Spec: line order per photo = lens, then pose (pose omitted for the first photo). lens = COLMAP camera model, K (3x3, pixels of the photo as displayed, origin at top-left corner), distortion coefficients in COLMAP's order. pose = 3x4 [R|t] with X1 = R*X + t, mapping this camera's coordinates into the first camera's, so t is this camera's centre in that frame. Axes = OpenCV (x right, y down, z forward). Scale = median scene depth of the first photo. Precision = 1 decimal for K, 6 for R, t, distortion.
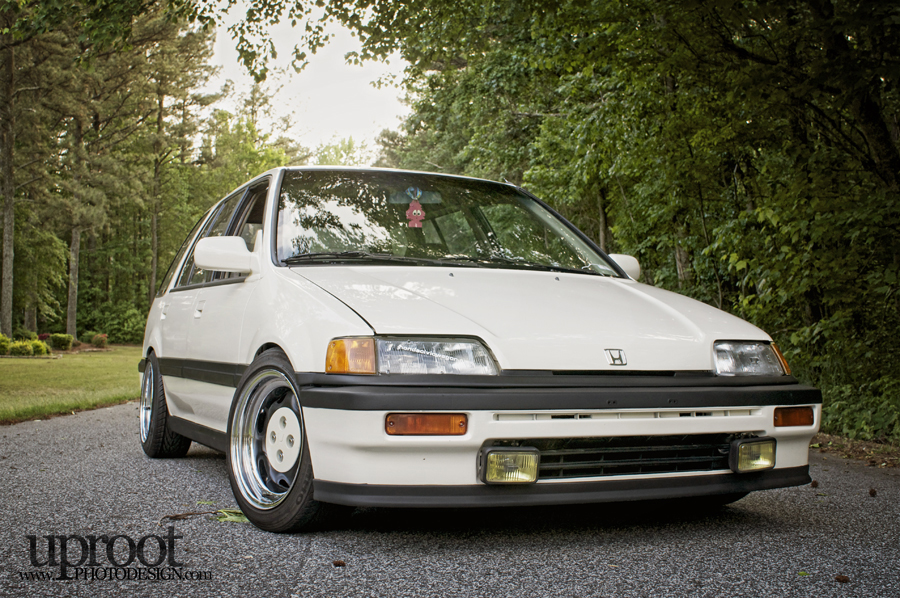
lens RADIAL K [[1100.5, 0, 450.0], [0, 1100.5, 299.0], [0, 0, 1]] dist [-0.115962, 0.019766]
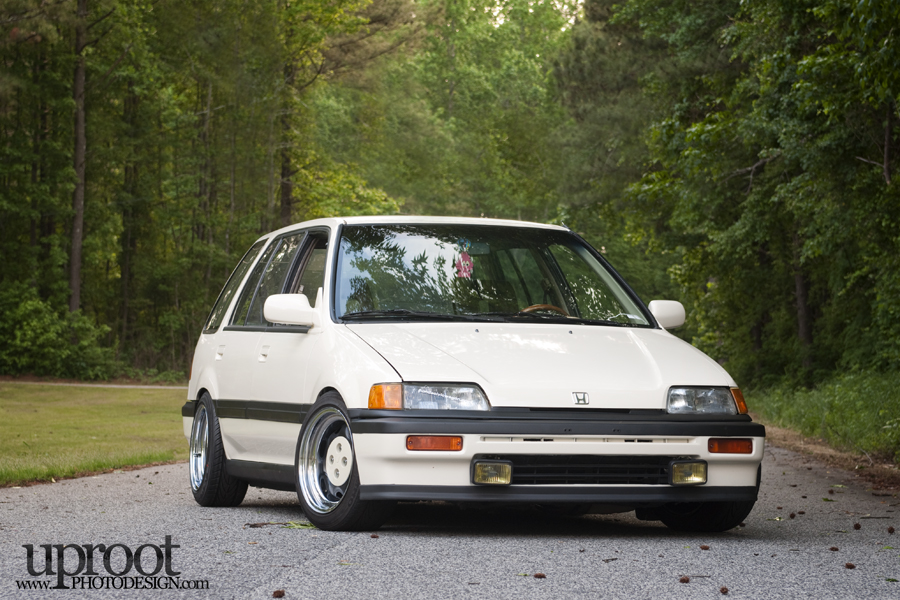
lens RADIAL K [[2661.2, 0, 450.0], [0, 2661.2, 300.0], [0, 0, 1]] dist [0.160974, 0.404032]
pose [[0.992832, -0.001818, -0.119508, 0.353085], [0.003379, 0.999912, 0.012859, -0.102329], [0.119474, -0.013170, 0.992750, -2.100563]]
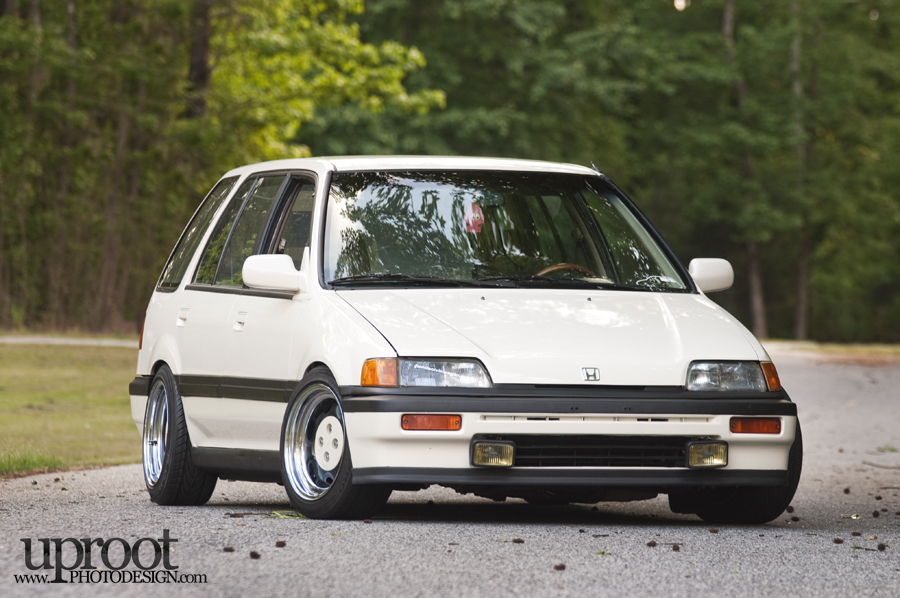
lens RADIAL K [[6506.7, 0, 450.0], [0, 6506.7, 299.0], [0, 0, 1]] dist [0.397387, 22.268313]
pose [[0.990178, 0.000117, -0.139812, 0.946422], [0.005591, 0.999167, 0.040428, -0.306658], [0.139700, -0.040813, 0.989352, -5.848900]]
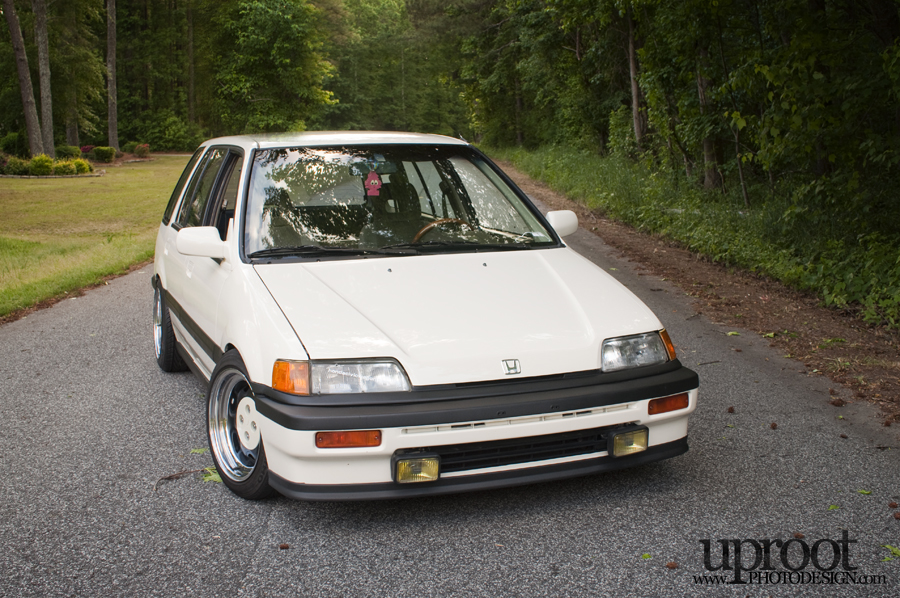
lens RADIAL K [[1102.3, 0, 450.0], [0, 1102.3, 299.0], [0, 0, 1]] dist [-0.117057, 0.009796]
pose [[0.998907, -0.016132, -0.043864, 0.126660], [0.024144, 0.981723, 0.188777, -0.230827], [0.040017, -0.189630, 0.981040, -0.165719]]
